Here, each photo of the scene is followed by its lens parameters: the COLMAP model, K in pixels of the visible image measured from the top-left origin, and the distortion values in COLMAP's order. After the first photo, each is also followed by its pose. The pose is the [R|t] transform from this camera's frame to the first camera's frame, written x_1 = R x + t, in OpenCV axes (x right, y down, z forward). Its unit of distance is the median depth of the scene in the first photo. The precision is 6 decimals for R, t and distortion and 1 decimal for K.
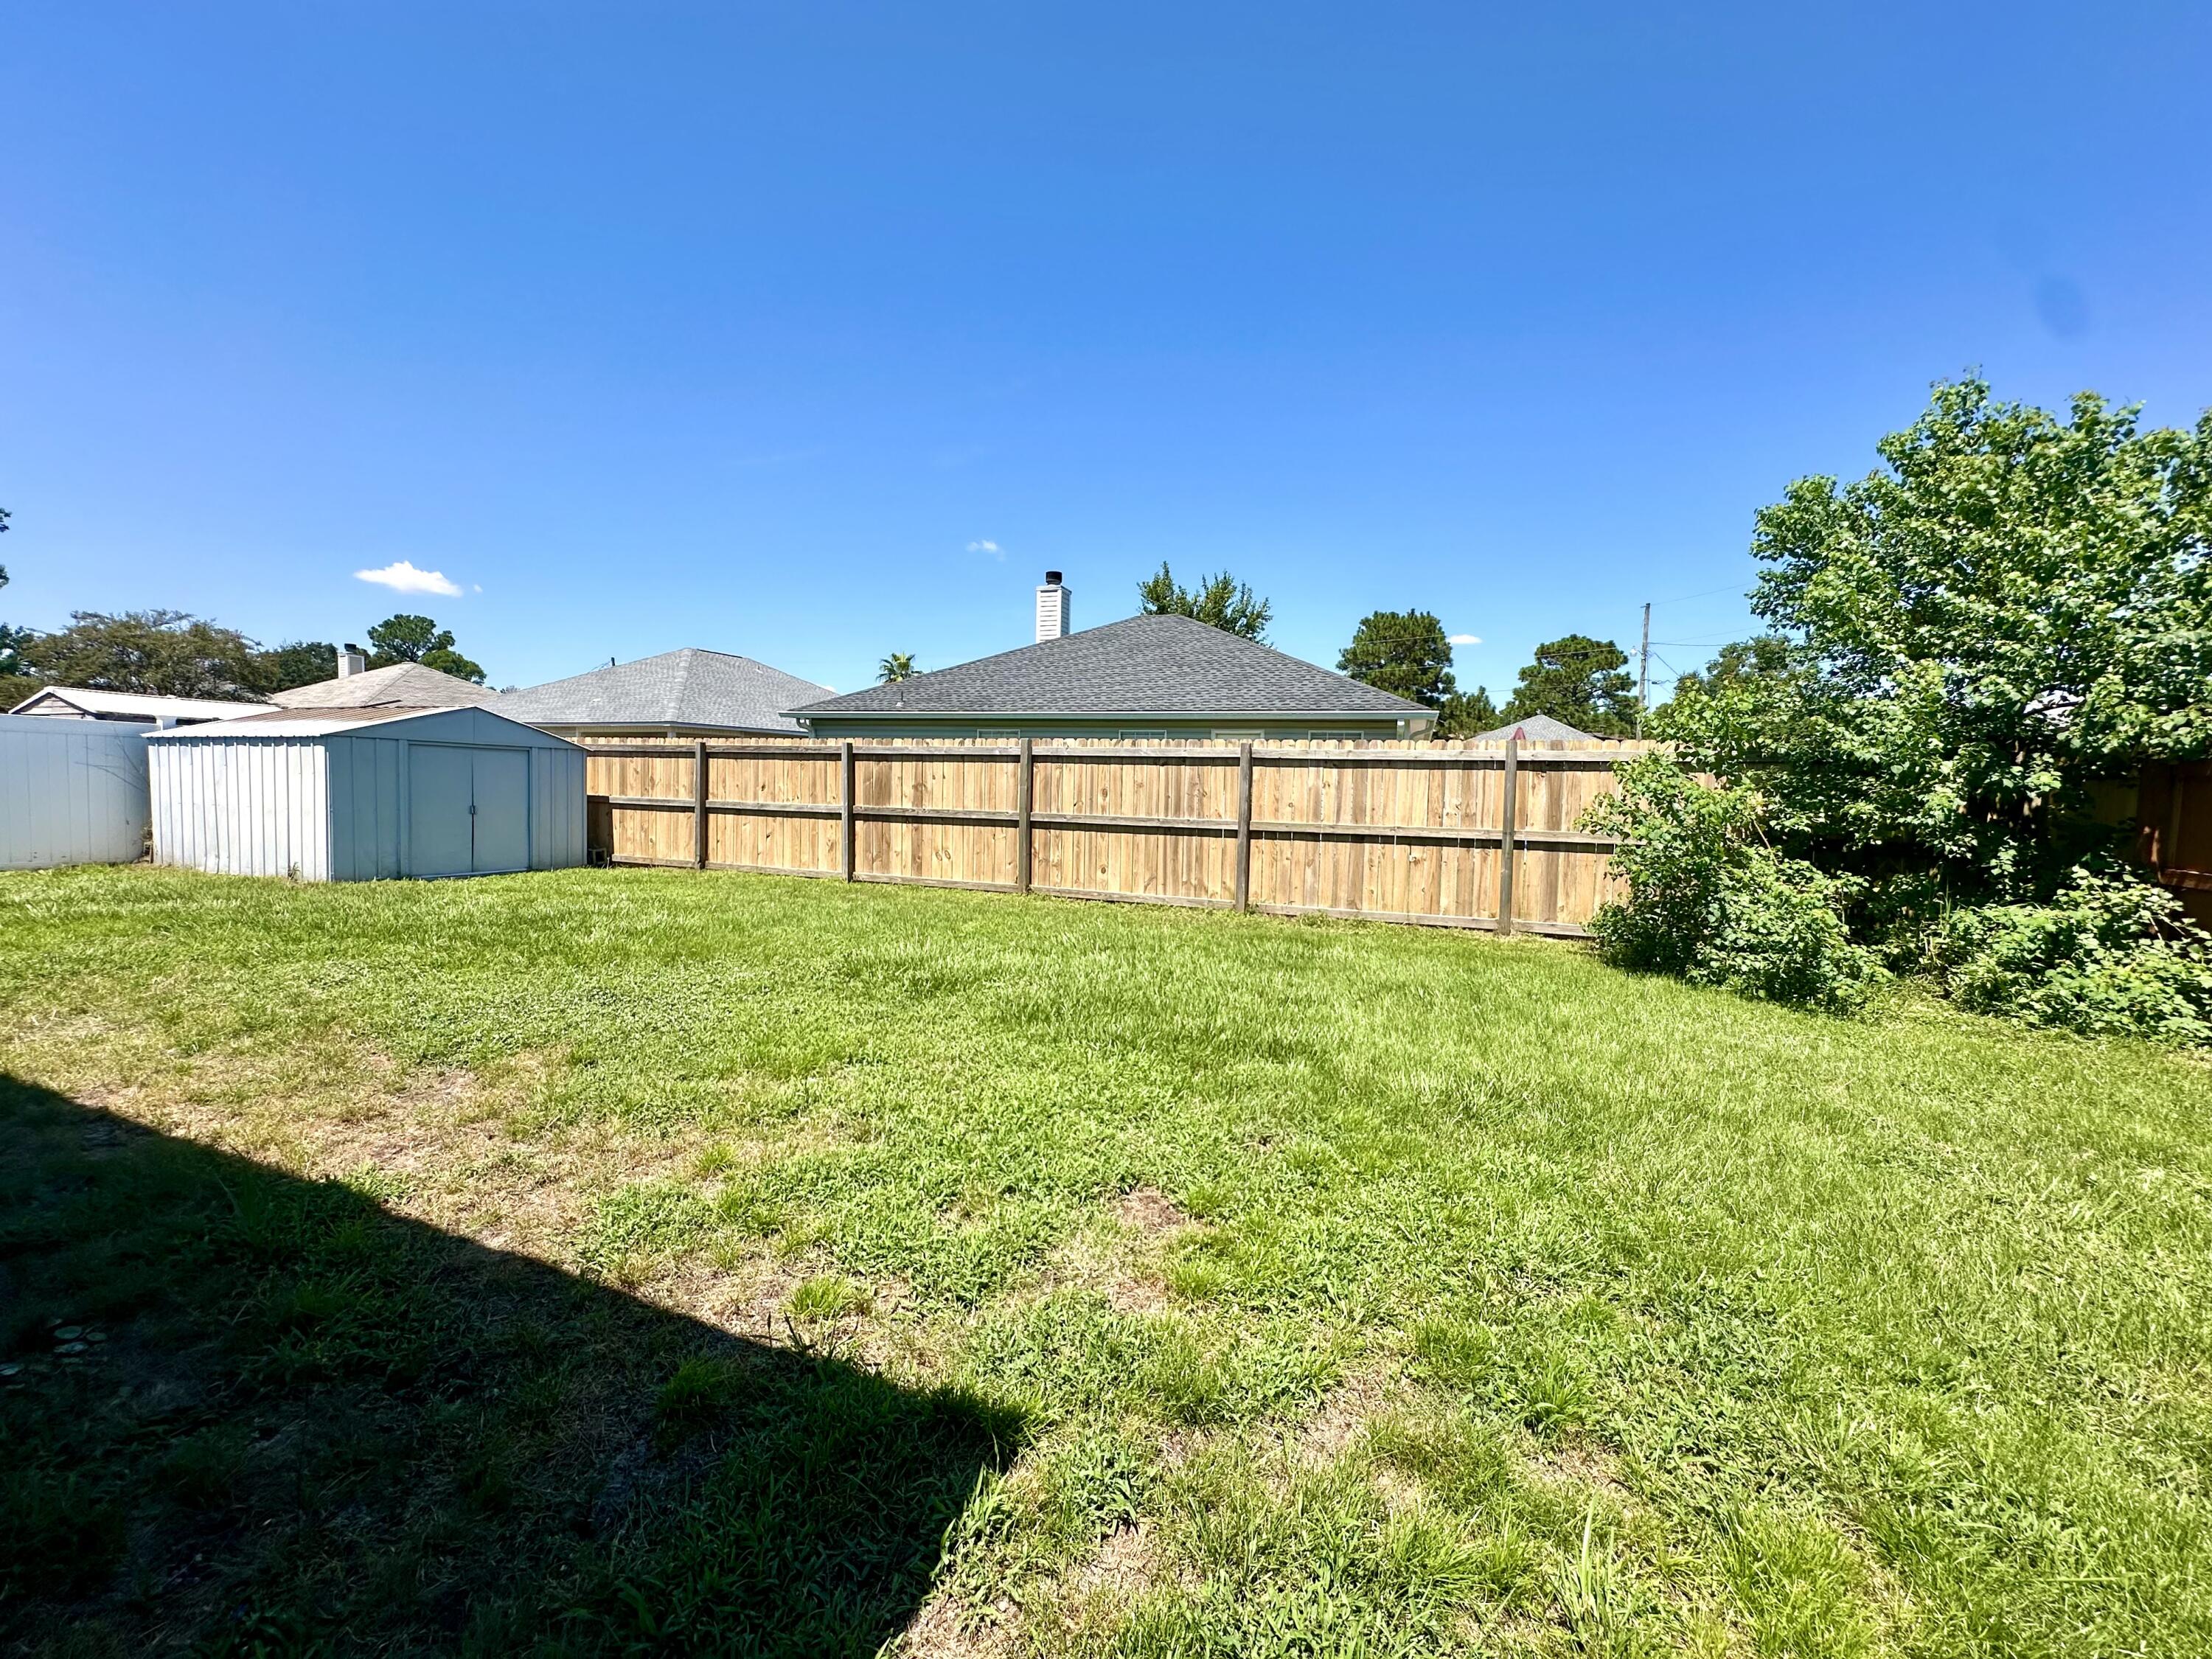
lens RADIAL K [[893.1, 0, 1106.5], [0, 893.1, 826.1], [0, 0, 1]] dist [-0.000109, 0.000060]
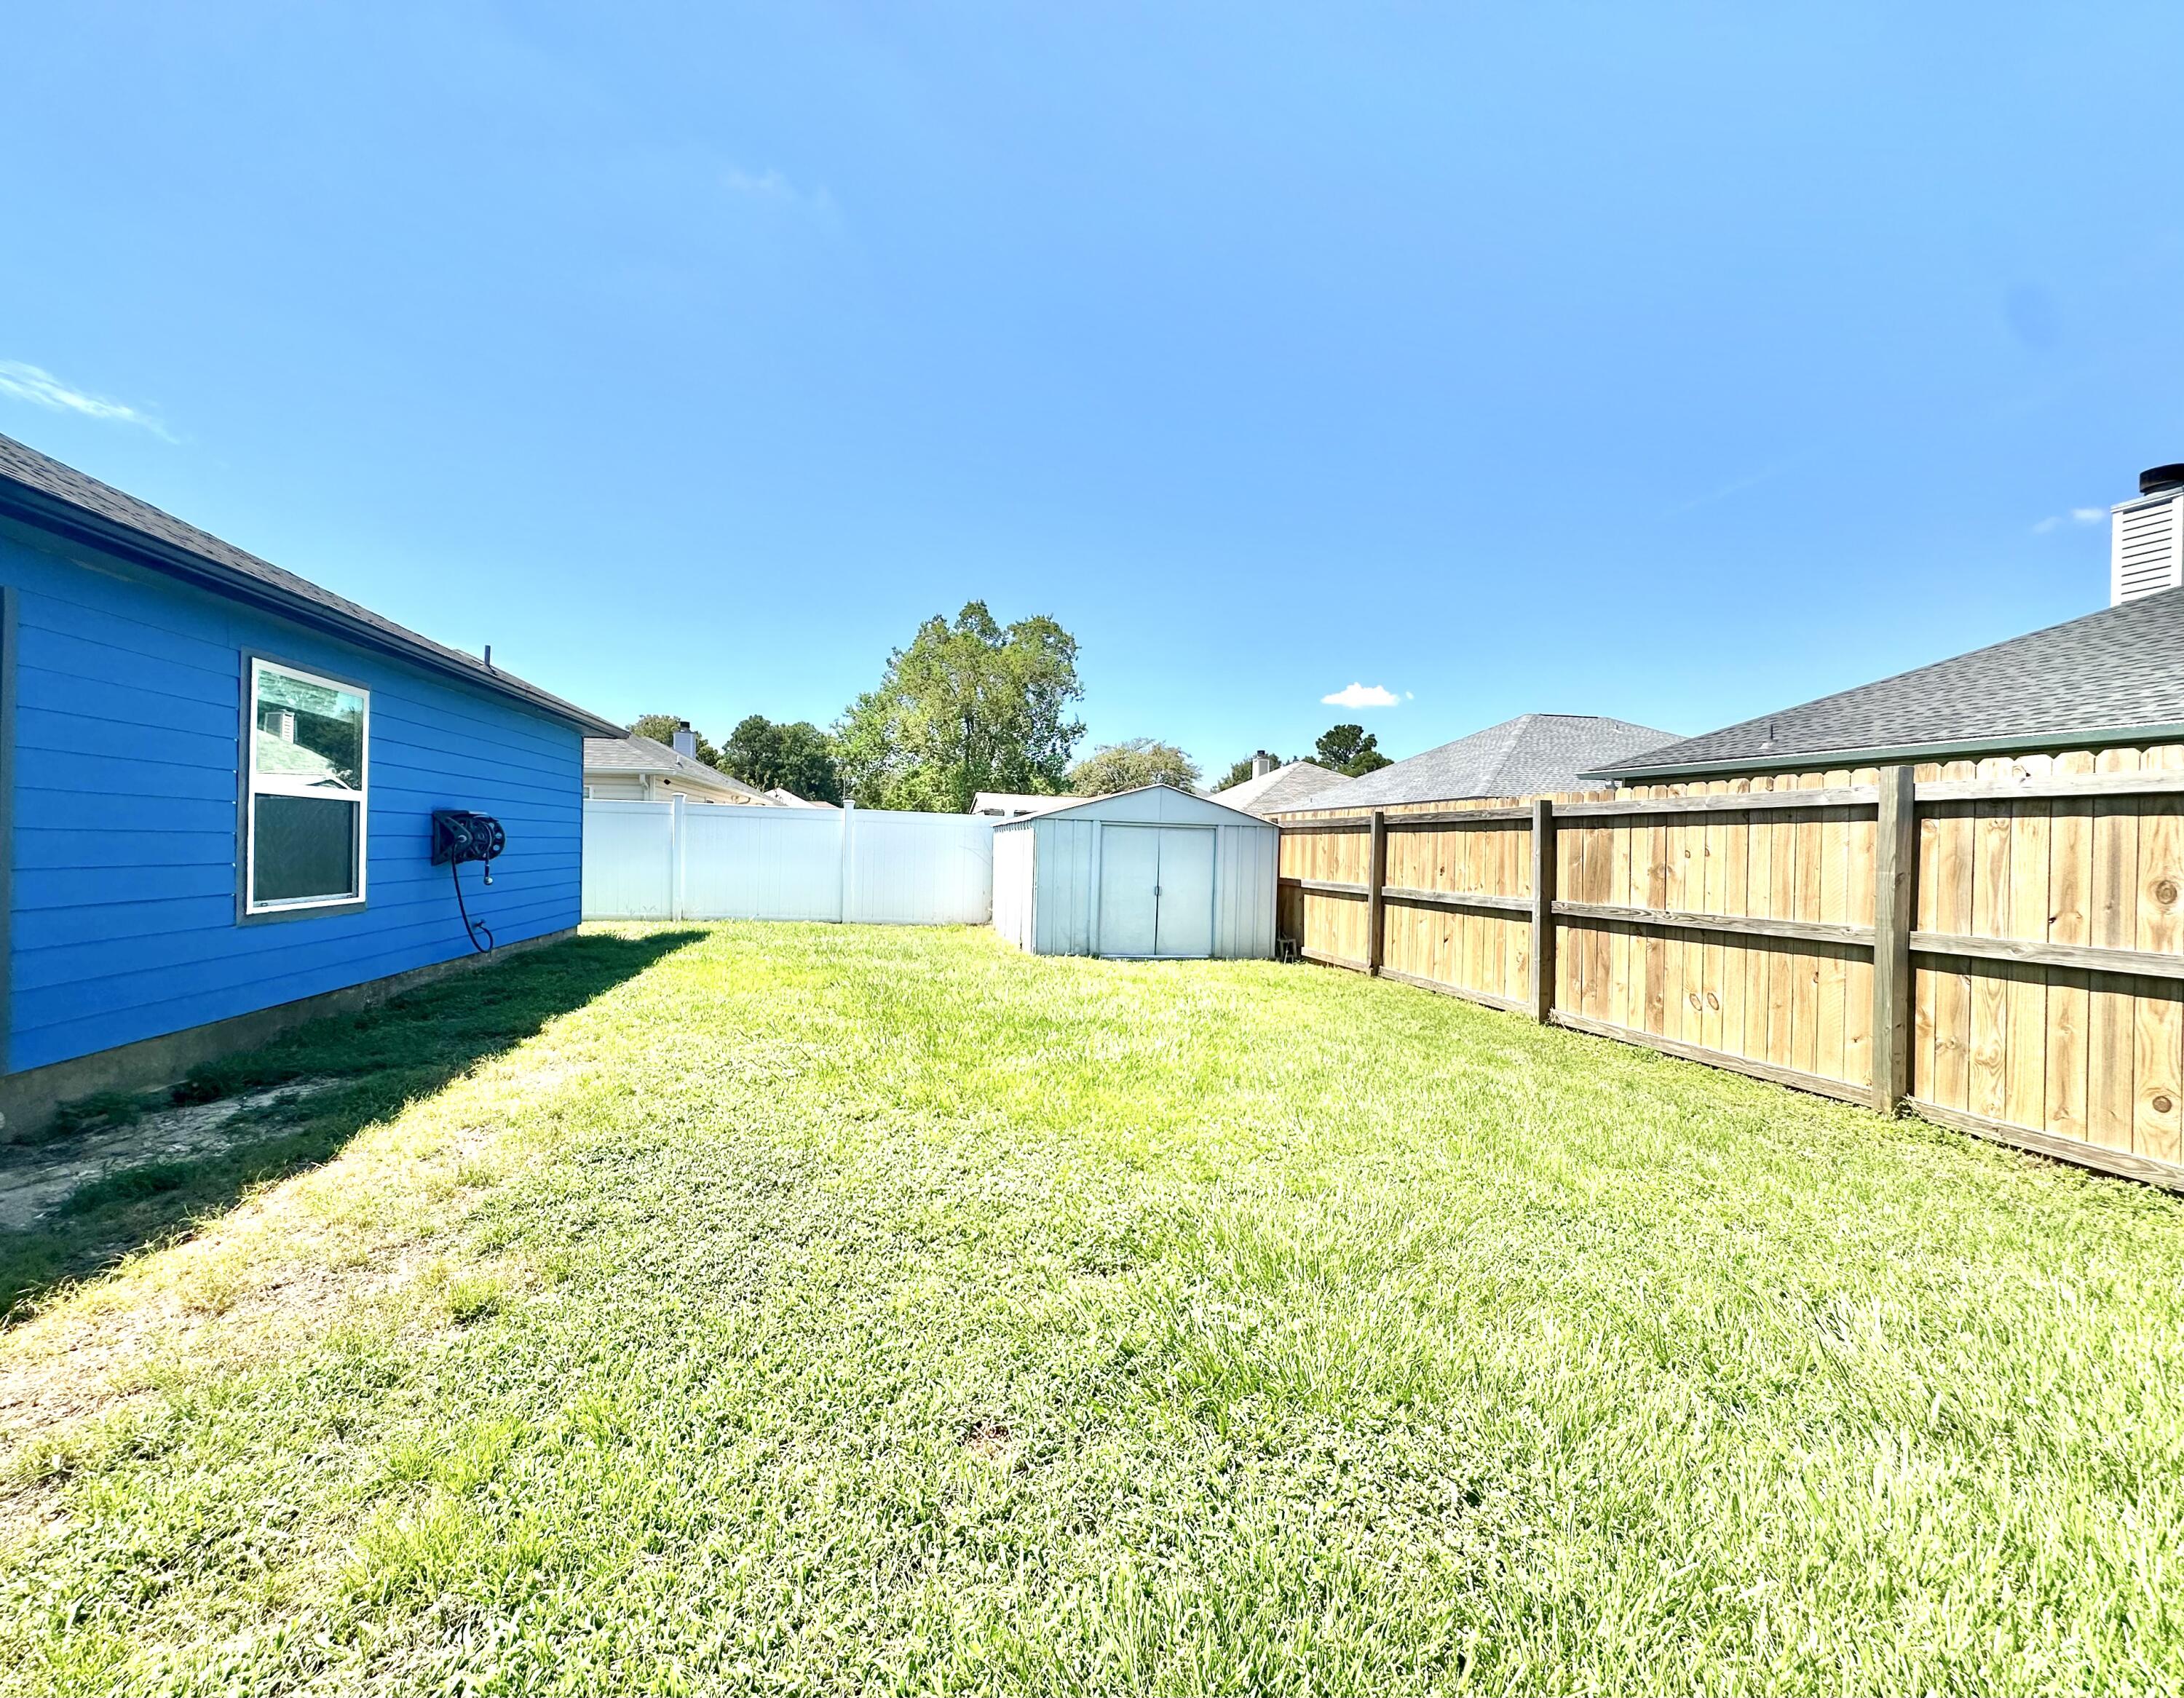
lens RADIAL K [[919.6, 0, 1034.7], [0, 919.6, 846.0], [0, 0, 1]] dist [0.001634, 0.000422]
pose [[0.554926, -0.013217, -0.831795, 0.049282], [-0.047147, 0.997767, -0.047308, -0.014006], [0.830563, 0.065469, 0.553064, 0.347179]]
